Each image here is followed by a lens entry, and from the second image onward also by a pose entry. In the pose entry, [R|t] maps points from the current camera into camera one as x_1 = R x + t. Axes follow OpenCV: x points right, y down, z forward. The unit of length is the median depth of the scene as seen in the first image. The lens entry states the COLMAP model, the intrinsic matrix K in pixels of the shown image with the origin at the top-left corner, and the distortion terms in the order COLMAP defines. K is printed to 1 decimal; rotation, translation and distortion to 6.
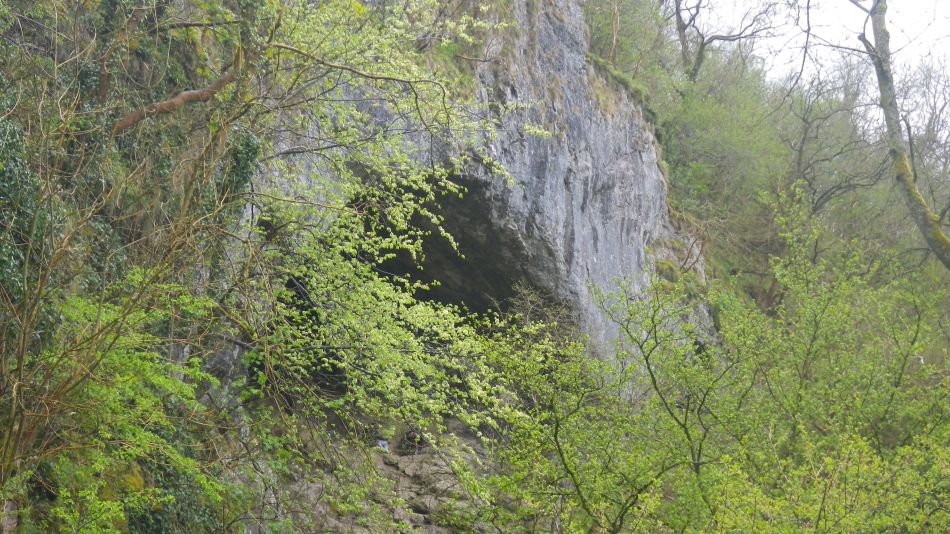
lens RADIAL K [[1736.8, 0, 485.0], [0, 1736.8, 303.2], [0, 0, 1]] dist [0.022909, 0.000000]
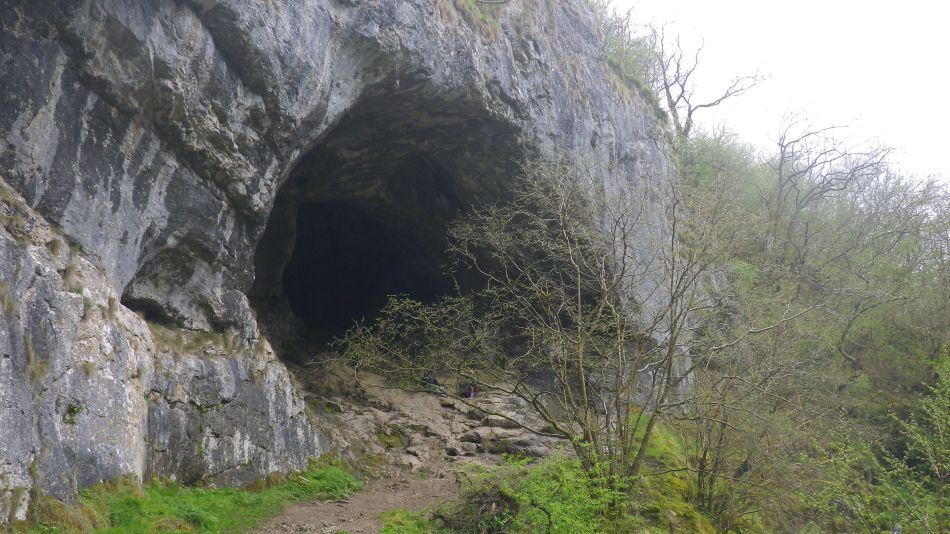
lens RADIAL K [[957.0, 0, 475.3], [0, 957.0, 266.0], [0, 0, 1]] dist [0.018833, 0.000000]
pose [[0.994051, -0.079535, -0.074405, 0.030627], [0.067113, 0.985368, -0.156673, 0.258396], [0.085777, 0.150747, 0.984844, 1.074297]]
